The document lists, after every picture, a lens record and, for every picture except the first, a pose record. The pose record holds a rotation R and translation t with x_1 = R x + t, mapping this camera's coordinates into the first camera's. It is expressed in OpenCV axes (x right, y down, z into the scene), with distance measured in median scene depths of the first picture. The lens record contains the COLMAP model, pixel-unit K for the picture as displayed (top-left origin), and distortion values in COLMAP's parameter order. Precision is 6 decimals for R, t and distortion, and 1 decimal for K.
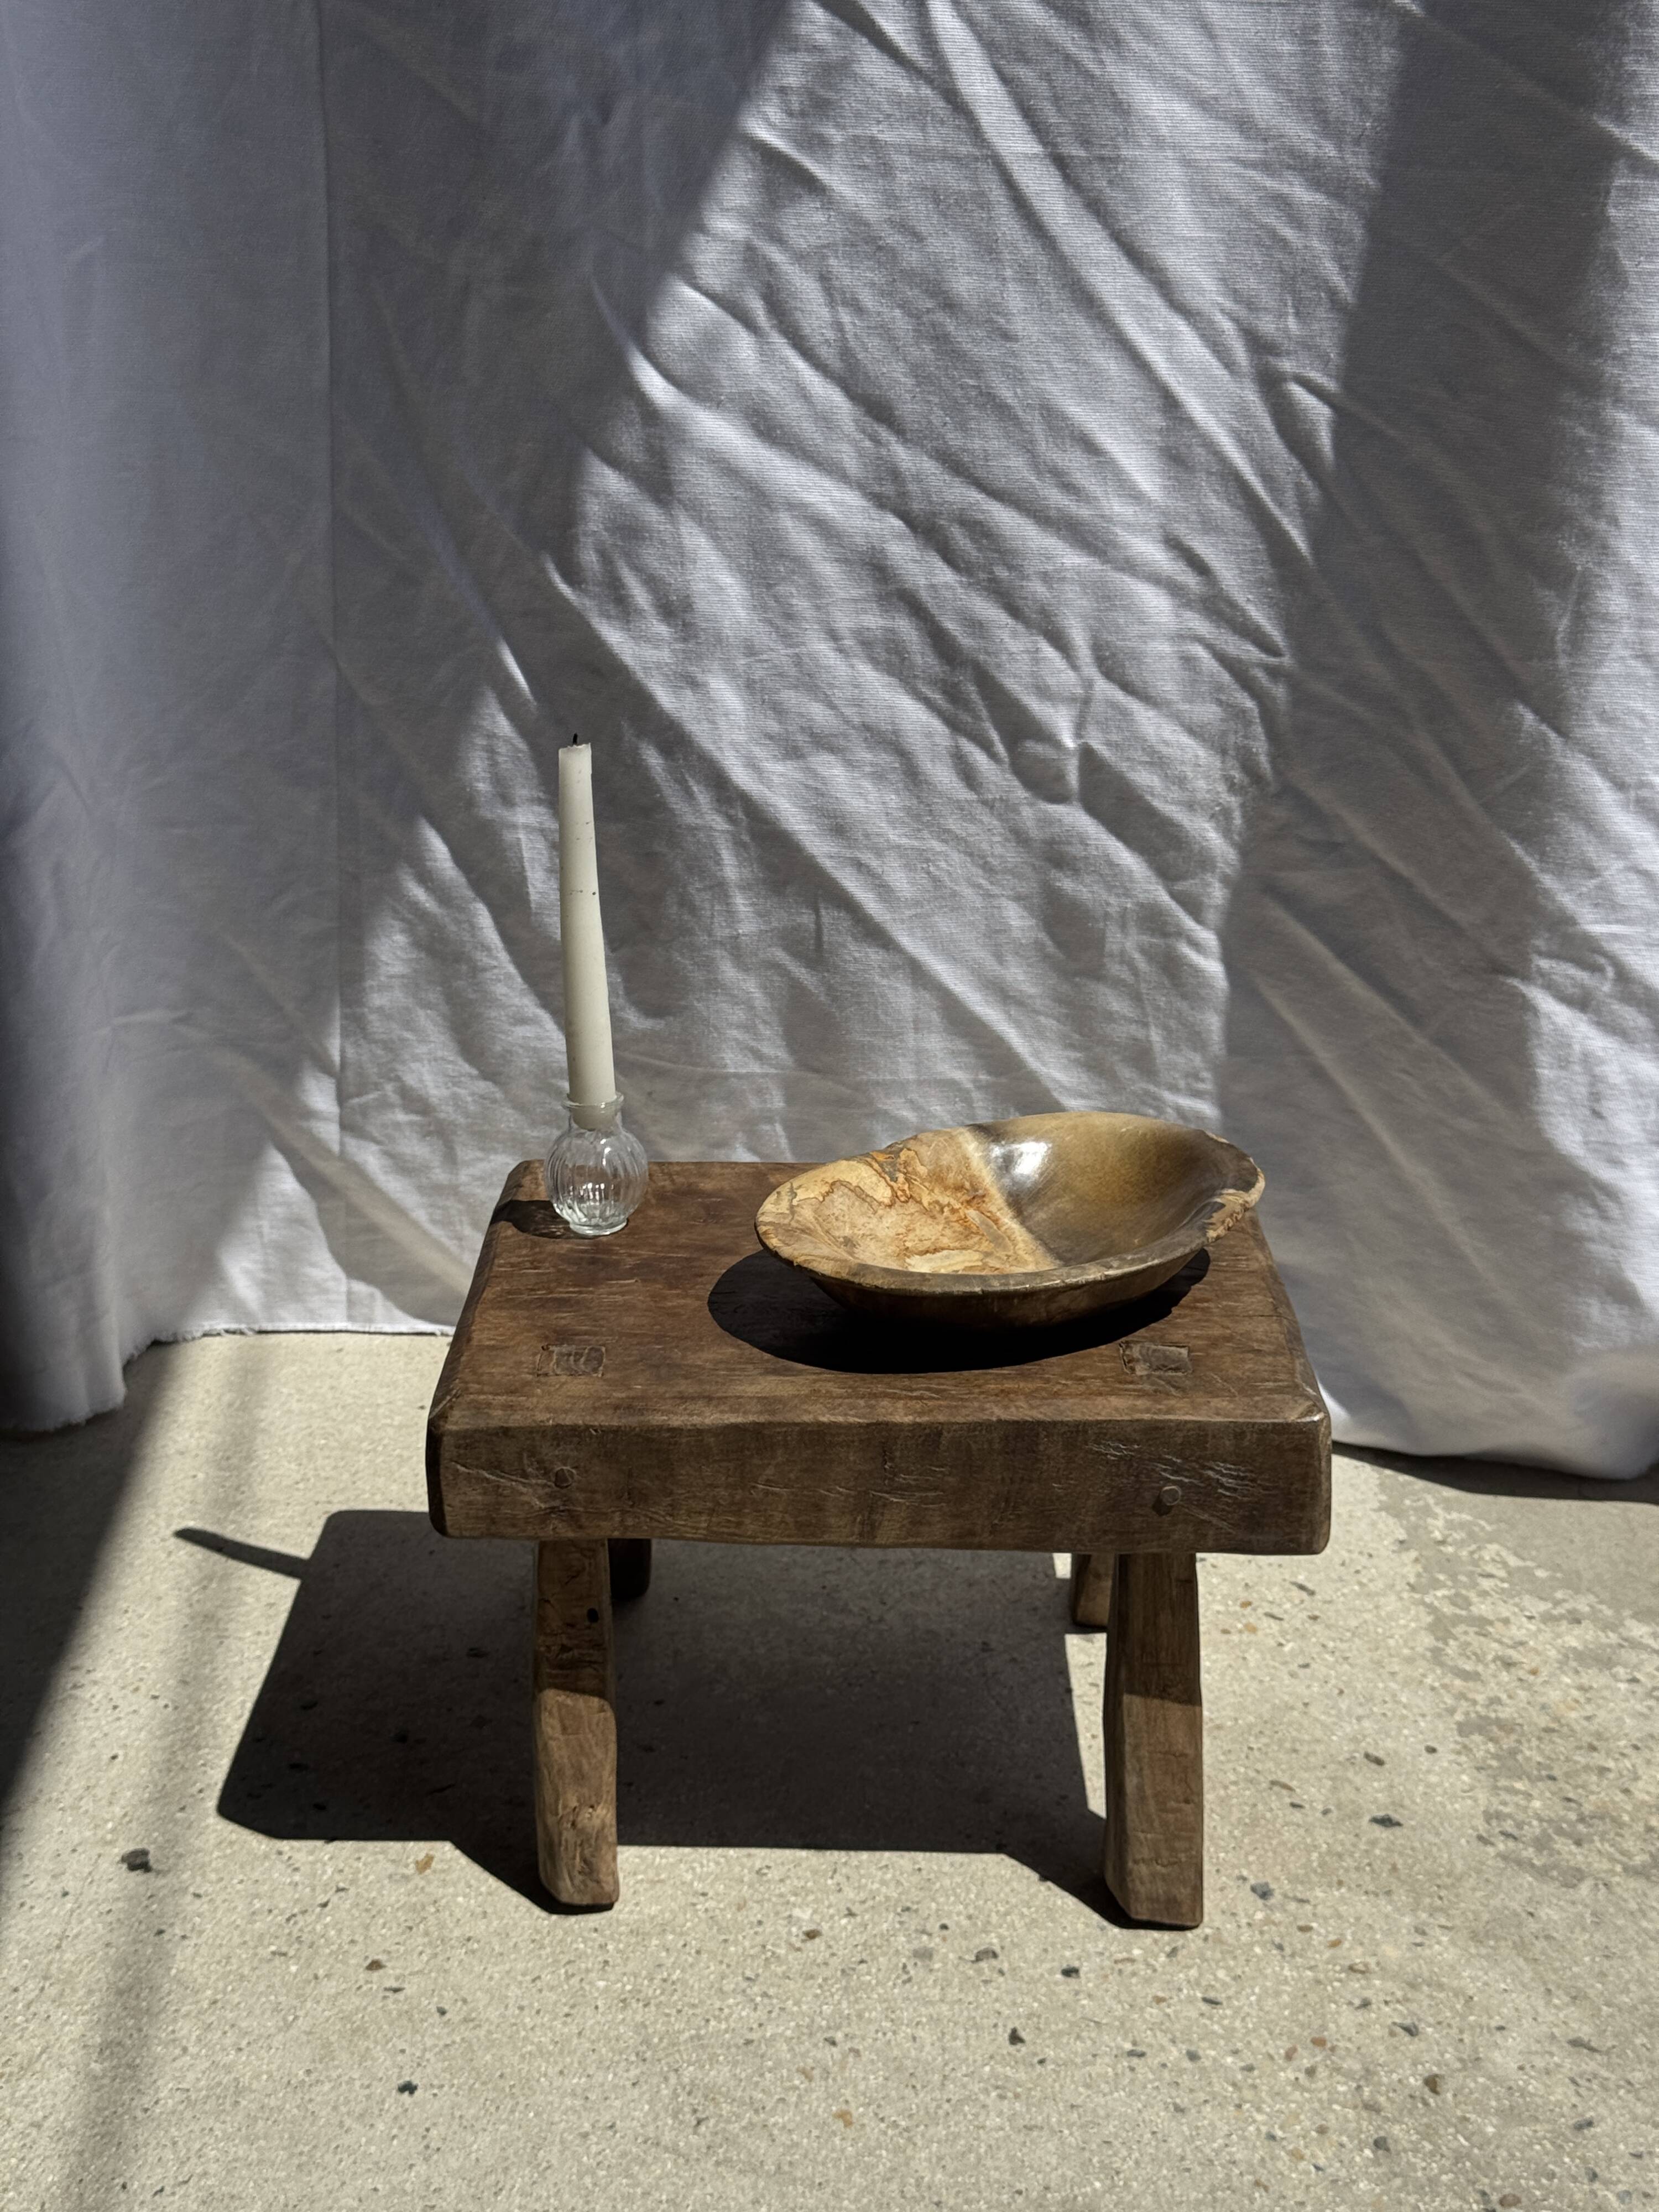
lens RADIAL K [[2976.2, 0, 812.4], [0, 2976.2, 1109.1], [0, 0, 1]] dist [0.185275, -0.387696]
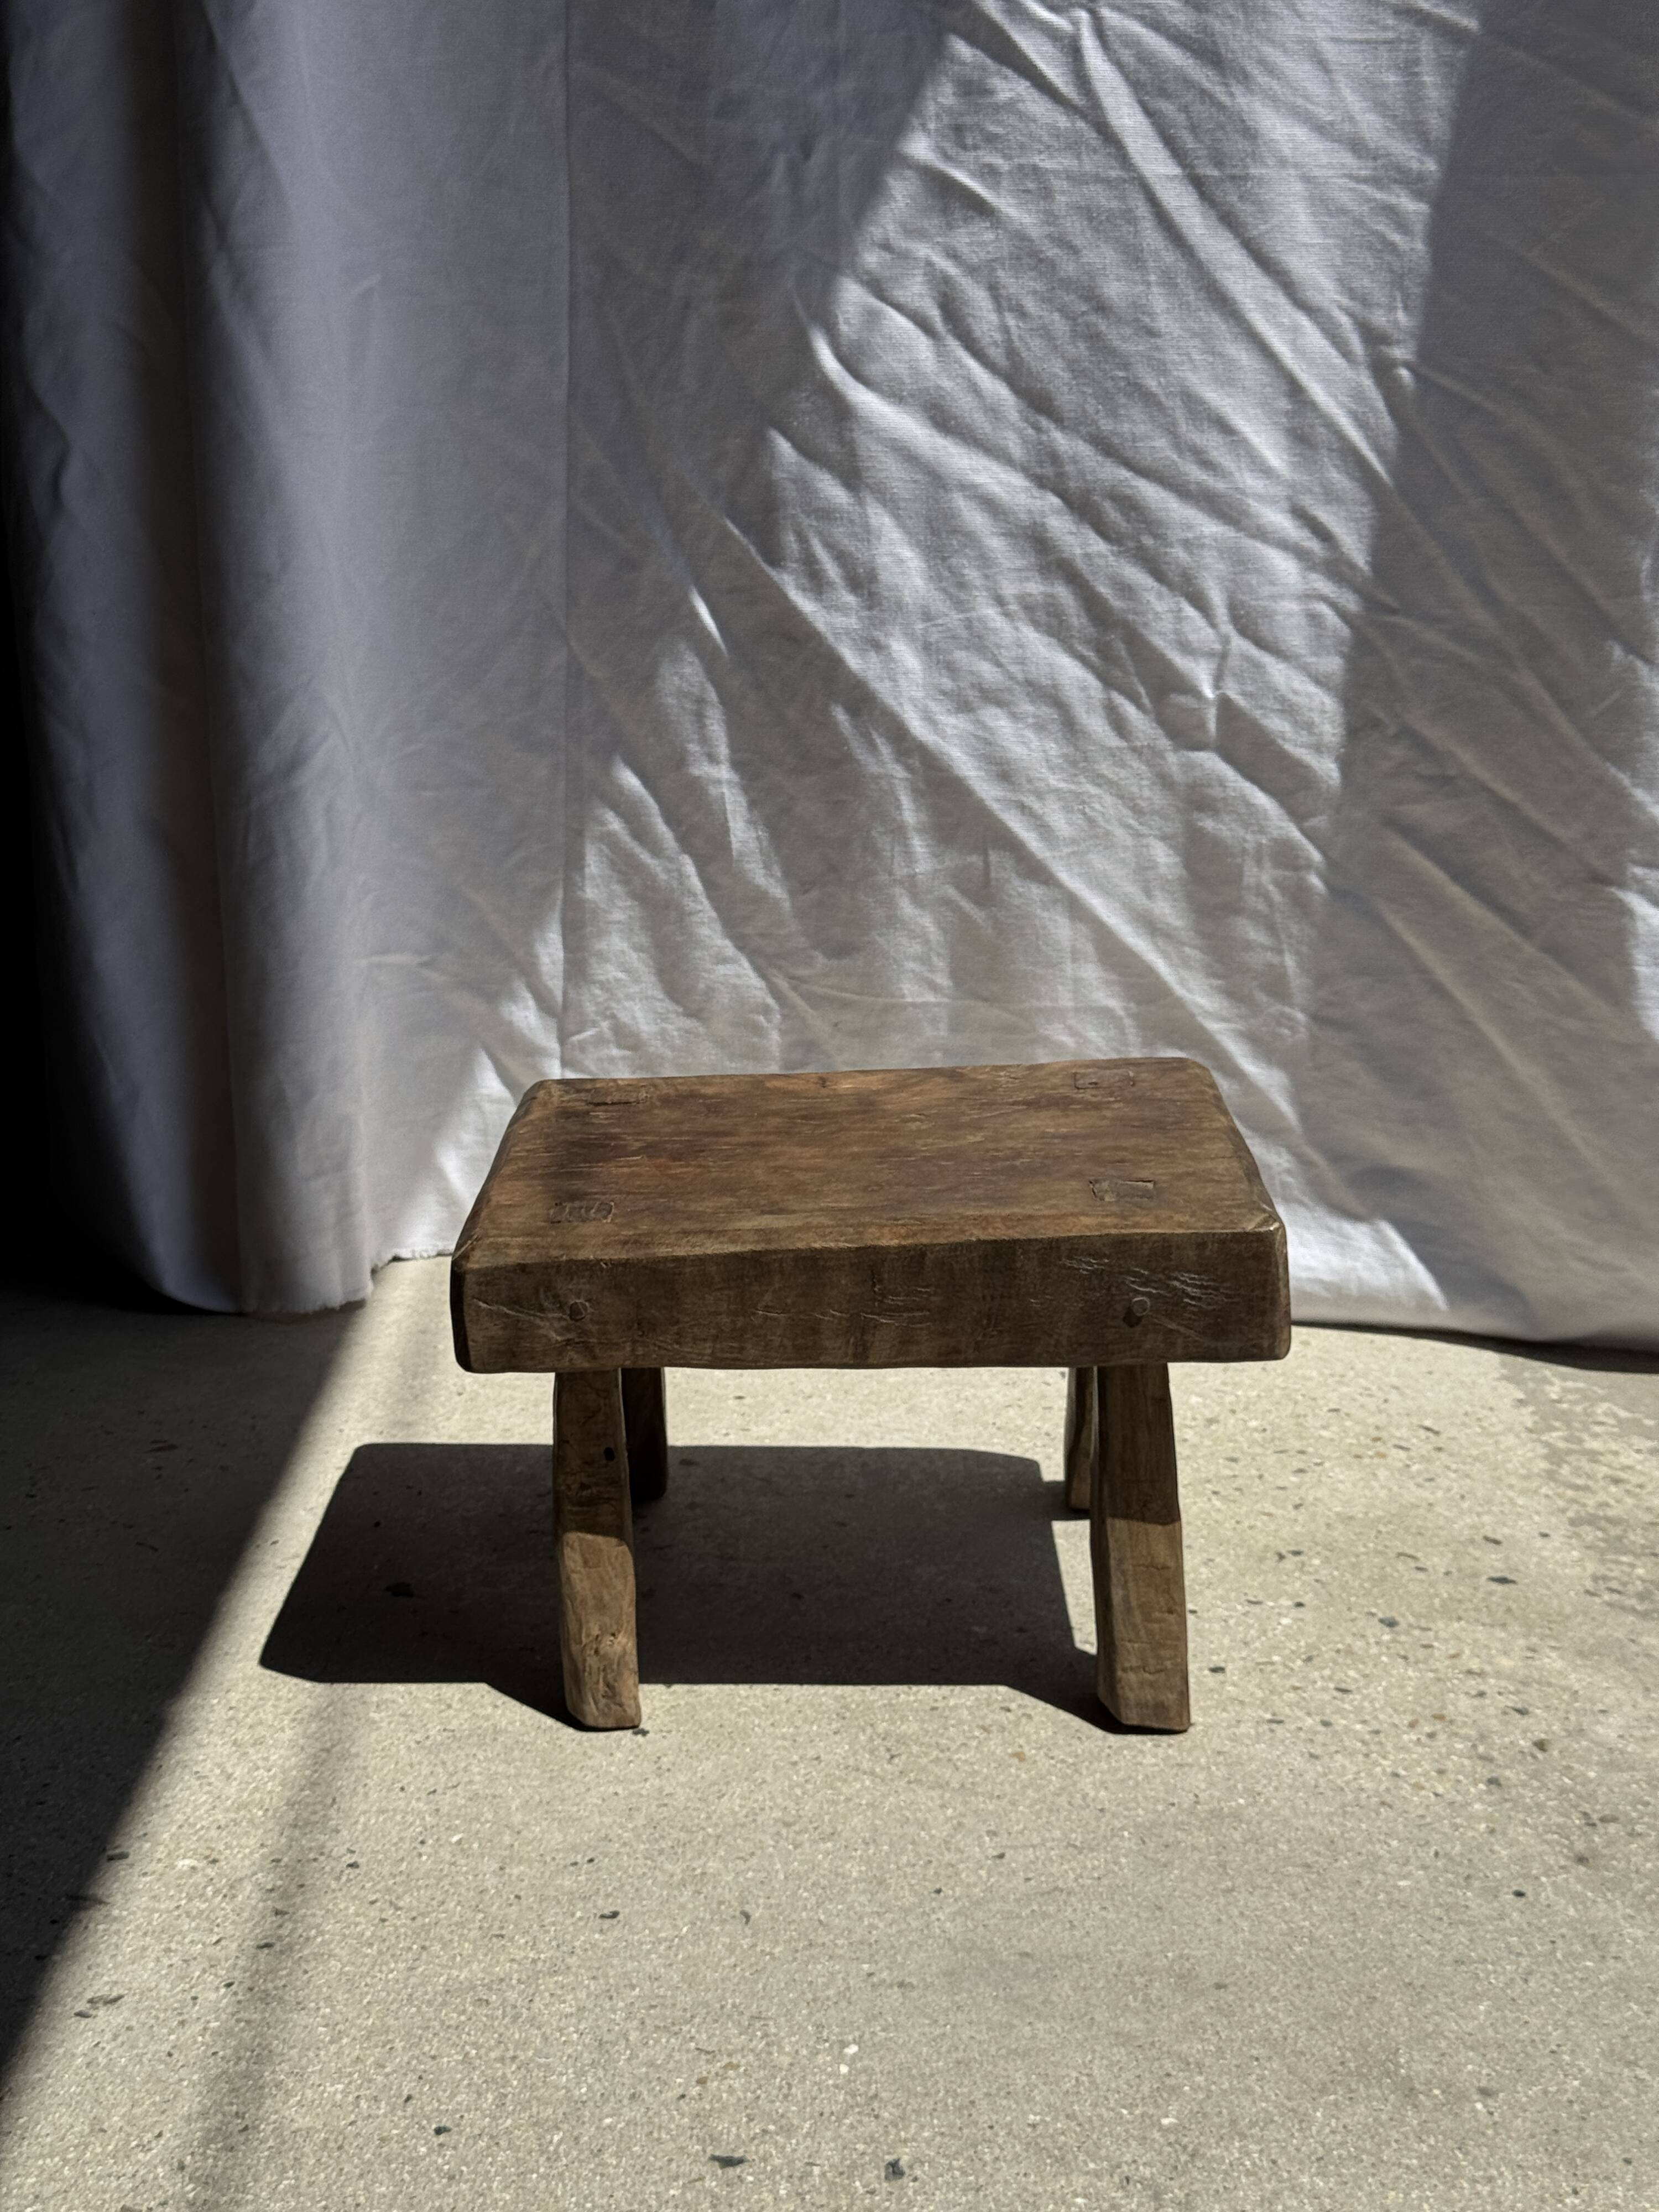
lens RADIAL K [[2938.6, 0, 801.7], [0, 2938.6, 1094.9], [0, 0, 1]] dist [0.191405, -0.404288]
pose [[0.998454, -0.002240, -0.055534, -0.006556], [-0.003219, 0.995180, -0.098013, 0.145555], [0.055486, 0.098040, 0.993634, -0.112776]]
